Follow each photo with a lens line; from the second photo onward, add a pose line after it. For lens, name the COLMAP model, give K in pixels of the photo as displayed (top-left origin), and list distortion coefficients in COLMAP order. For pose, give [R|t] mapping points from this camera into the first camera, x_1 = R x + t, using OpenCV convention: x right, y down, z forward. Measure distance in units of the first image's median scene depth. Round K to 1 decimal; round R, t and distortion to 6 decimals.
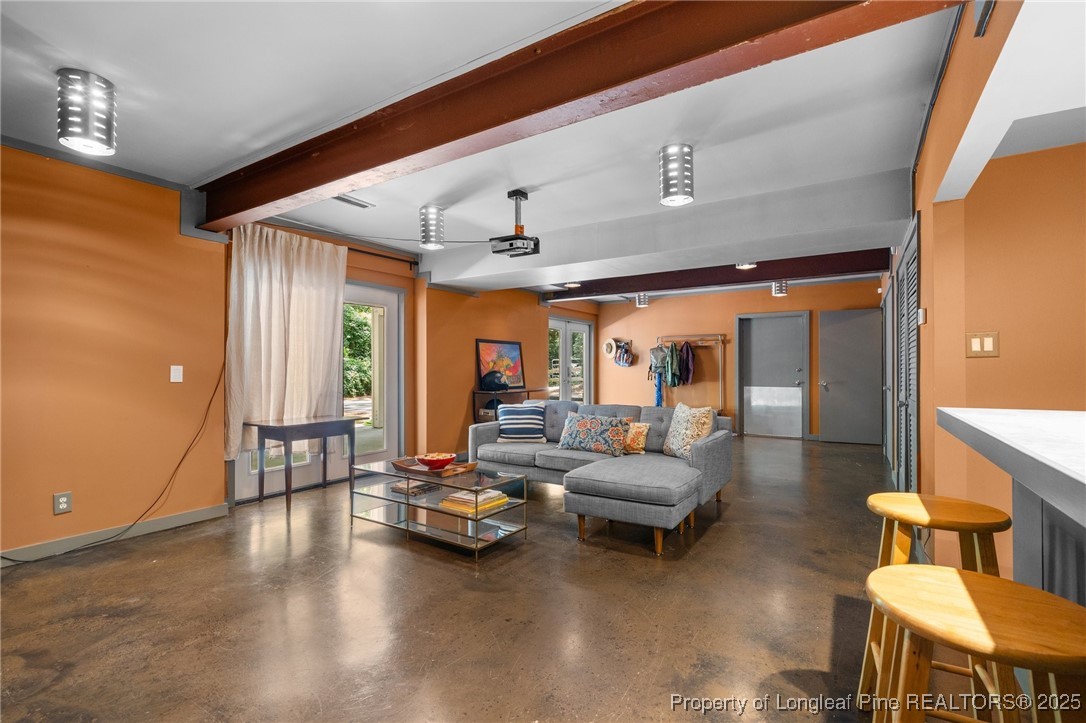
lens RADIAL K [[505.6, 0, 543.0], [0, 505.6, 365.5], [0, 0, 1]] dist [-0.002837, -0.000422]
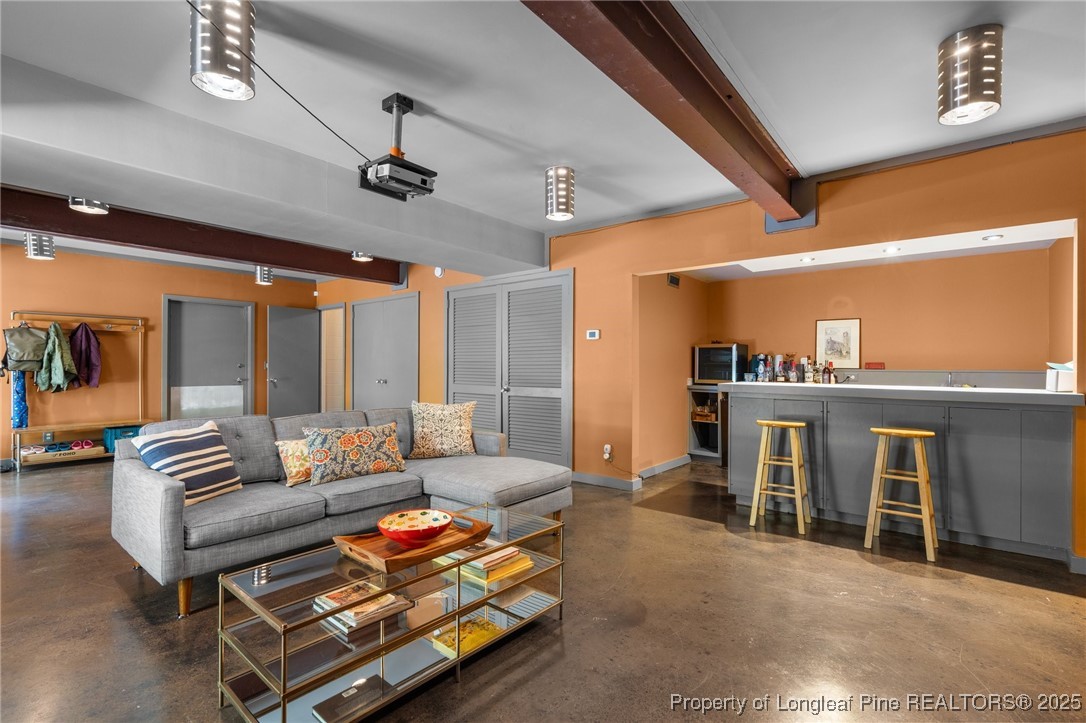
lens RADIAL K [[505.6, 0, 542.0], [0, 505.6, 362.2], [0, 0, 1]] dist [-0.002837, -0.000422]
pose [[0.098415, 0.008151, 0.995112, -0.366539], [-0.009299, 0.999930, -0.007271, 0.003852], [-0.995102, -0.008538, 0.098484, 0.391853]]
